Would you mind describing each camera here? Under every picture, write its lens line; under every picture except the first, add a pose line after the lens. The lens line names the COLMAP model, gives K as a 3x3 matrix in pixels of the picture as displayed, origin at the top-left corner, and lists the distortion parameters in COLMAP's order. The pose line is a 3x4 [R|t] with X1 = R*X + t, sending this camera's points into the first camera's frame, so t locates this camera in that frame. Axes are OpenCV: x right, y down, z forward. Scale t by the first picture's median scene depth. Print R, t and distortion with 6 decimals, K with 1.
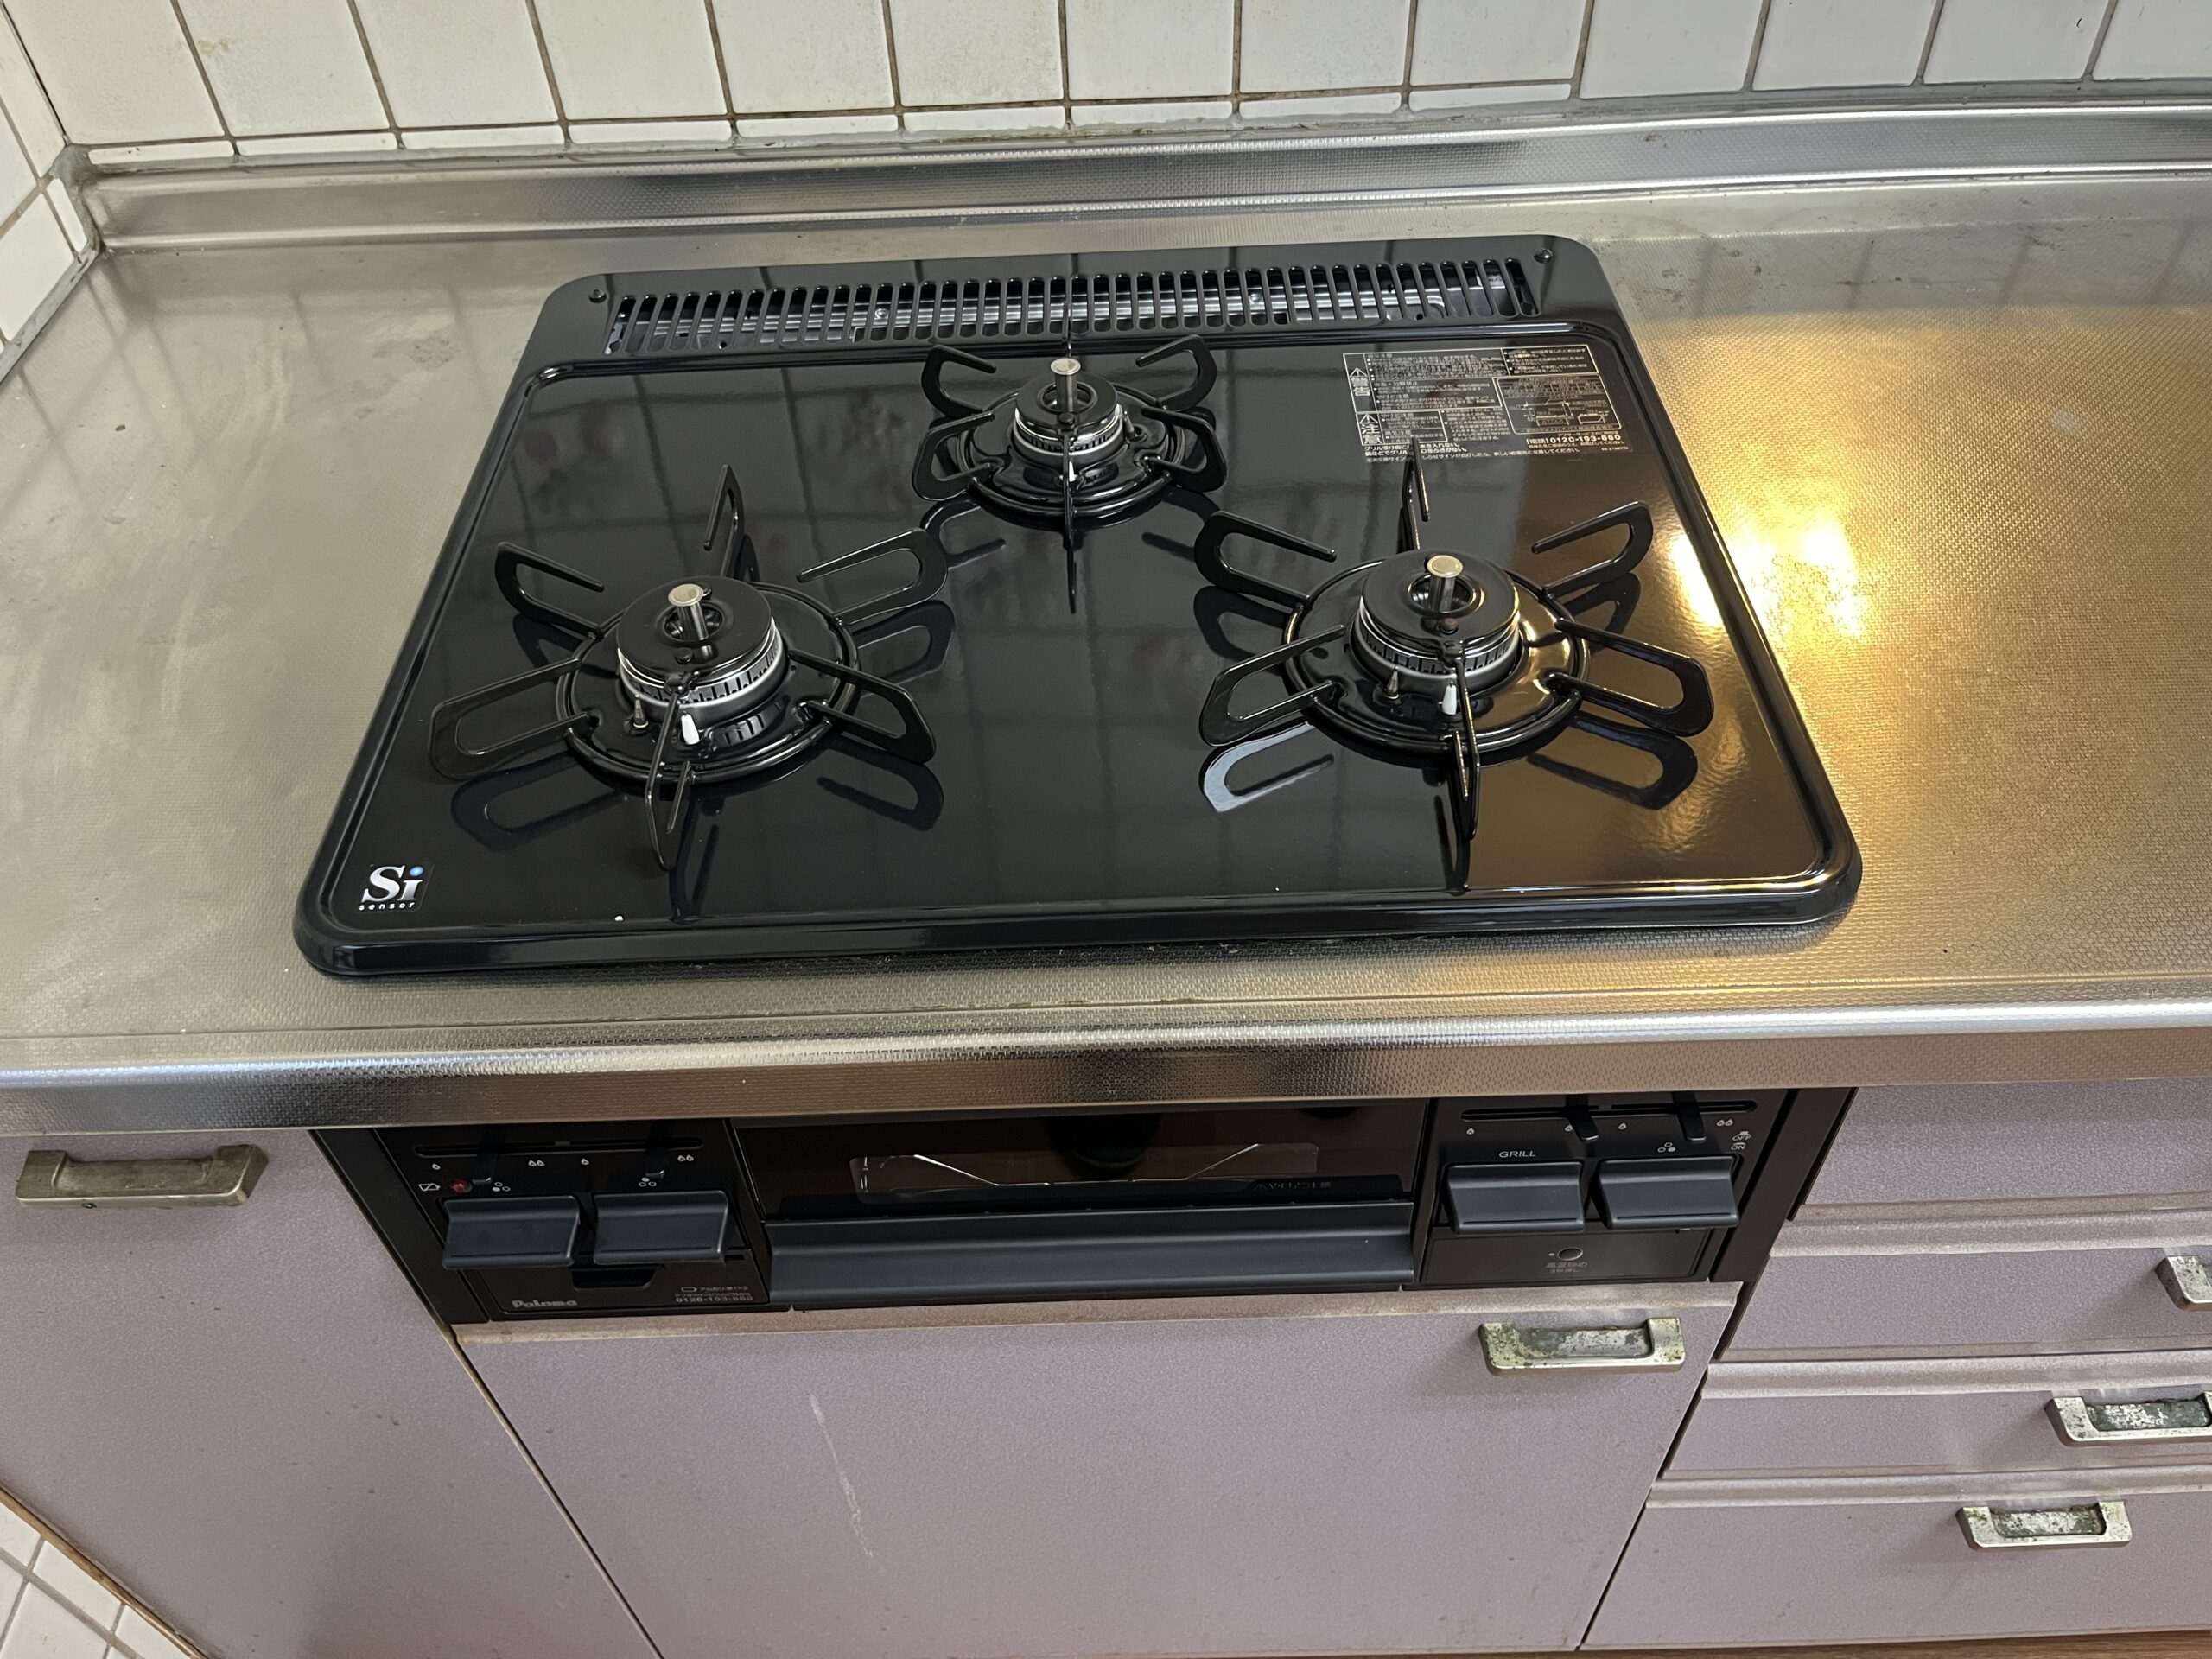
lens RADIAL K [[1690.8, 0, 1101.7], [0, 1690.8, 811.8], [0, 0, 1]] dist [0.036516, -0.061253]
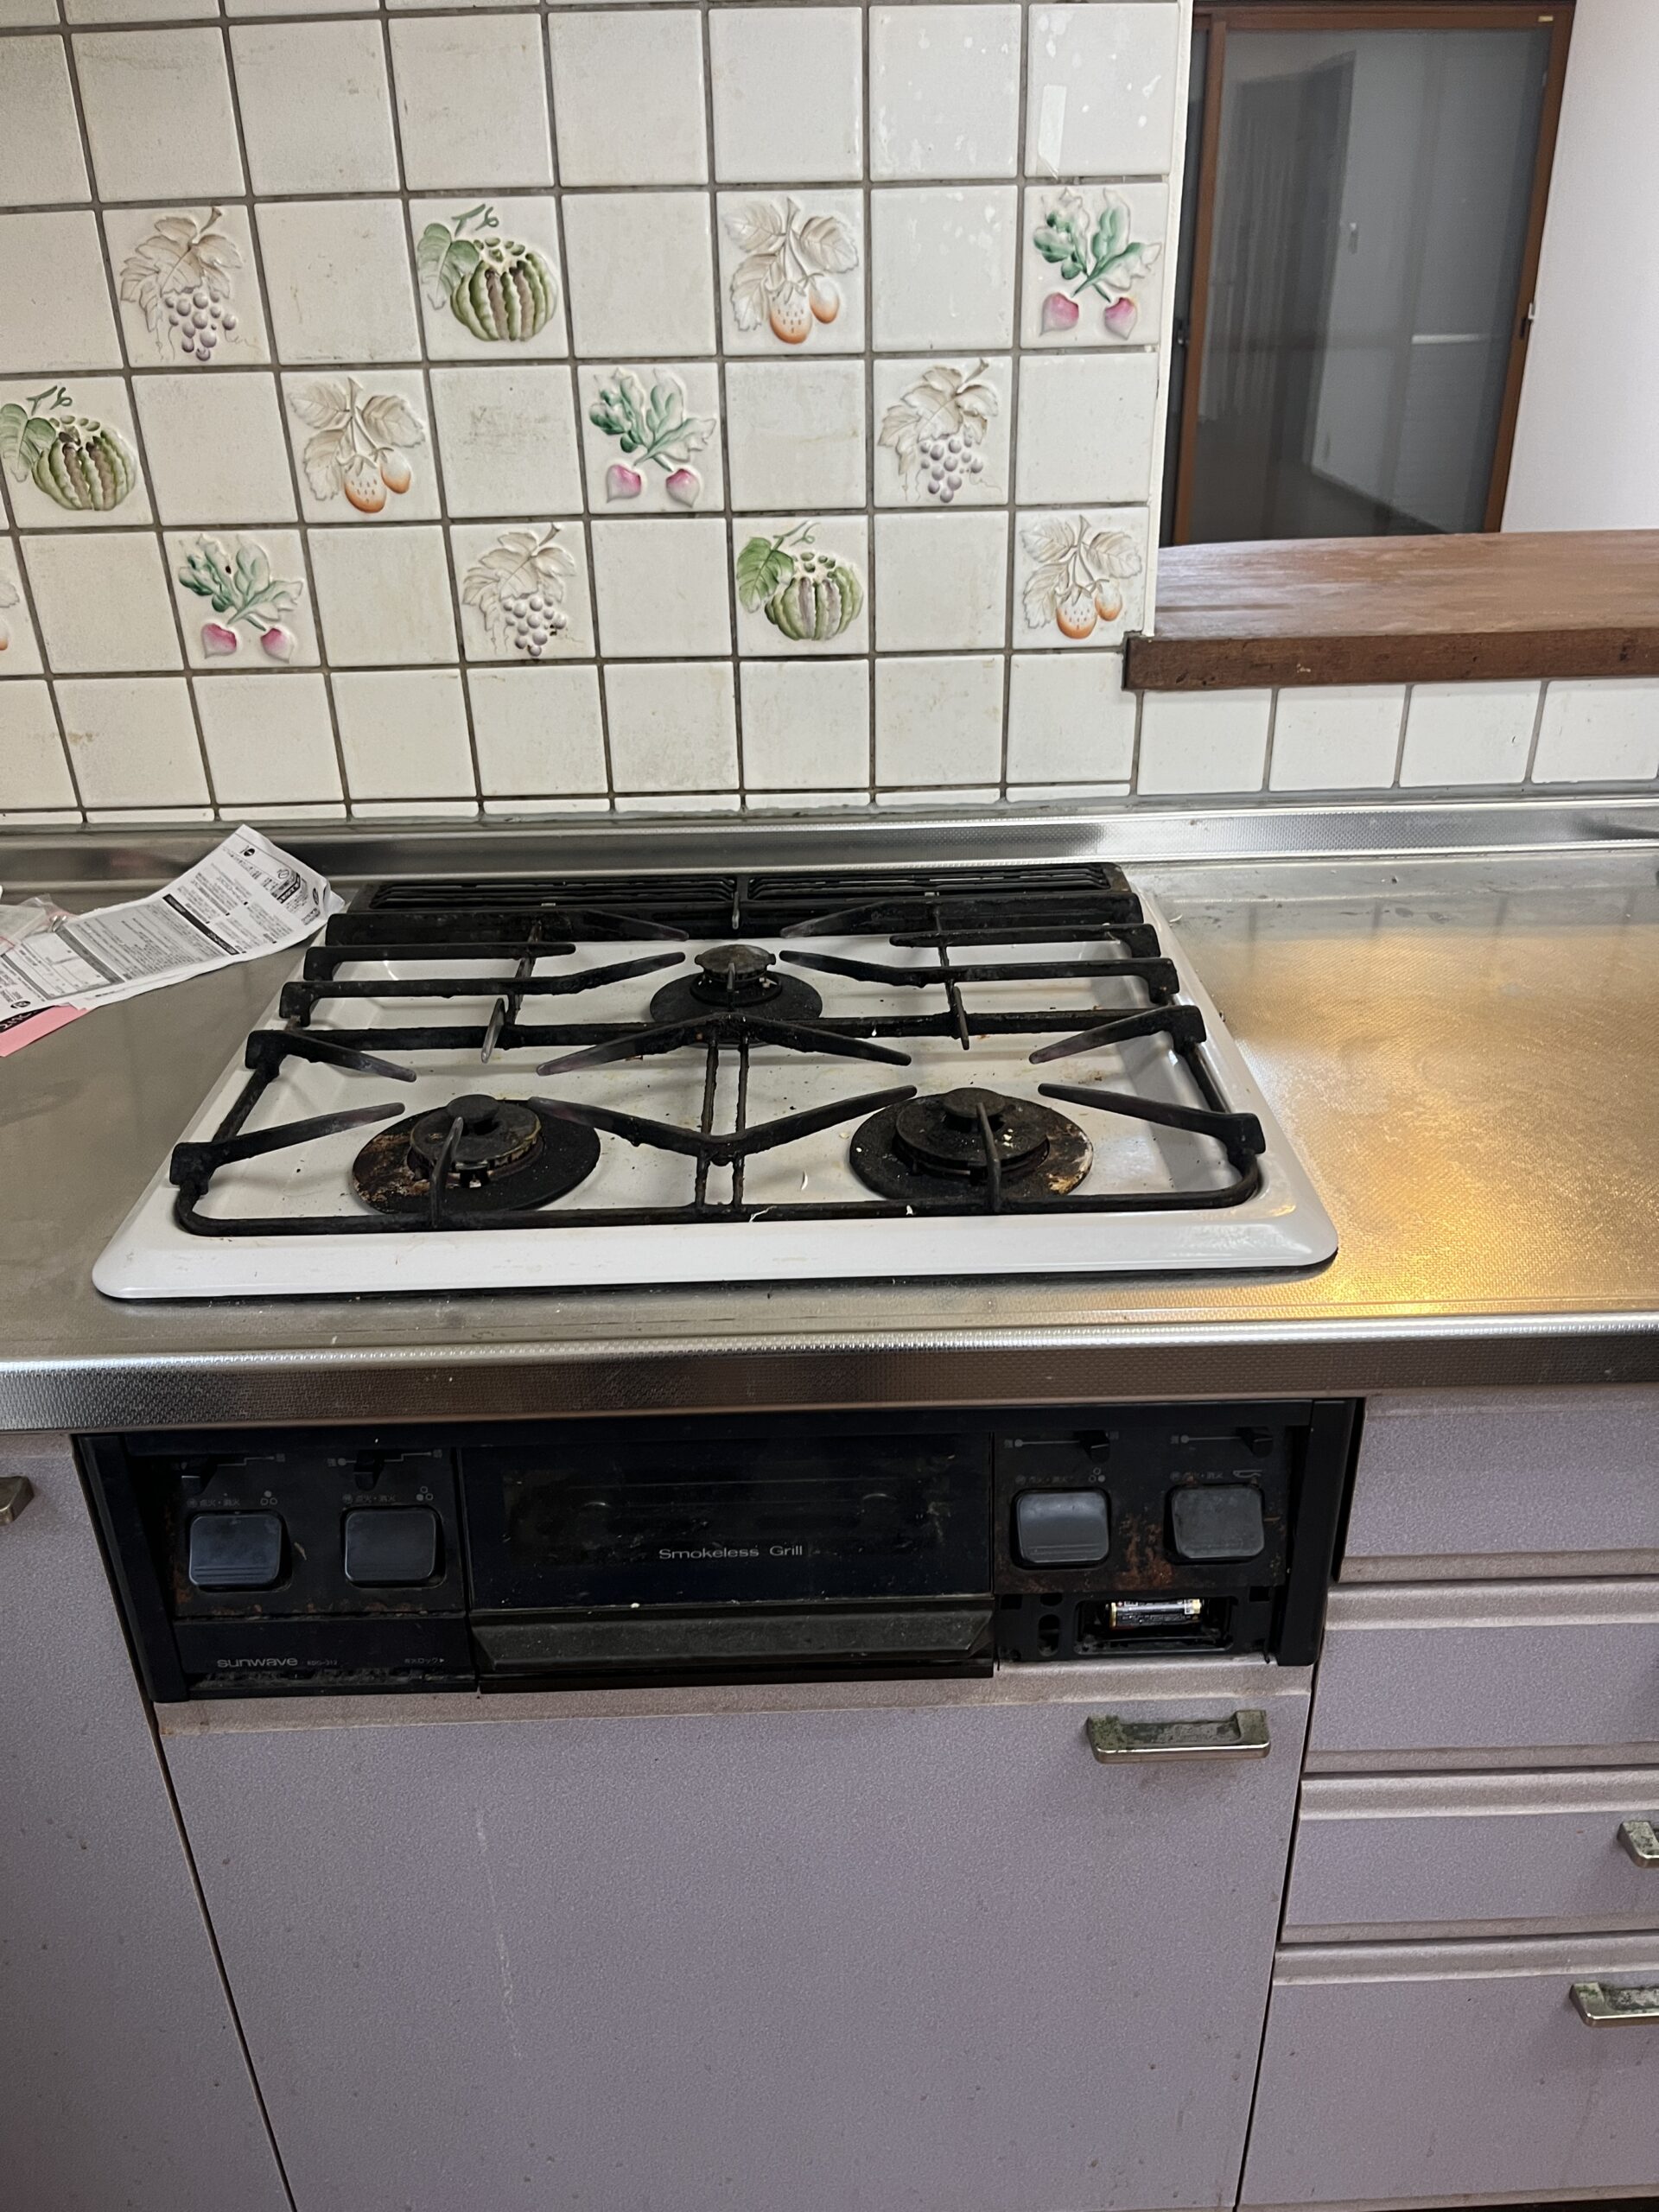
lens RADIAL K [[1690.8, 0, 828.2], [0, 1690.8, 1113.9], [0, 0, 1]] dist [0.036516, -0.061253]
pose [[0.999786, 0.008963, 0.018638, 0.023488], [-0.002509, 0.947110, -0.320898, 0.227954], [-0.020529, 0.320783, 0.946930, -0.142729]]
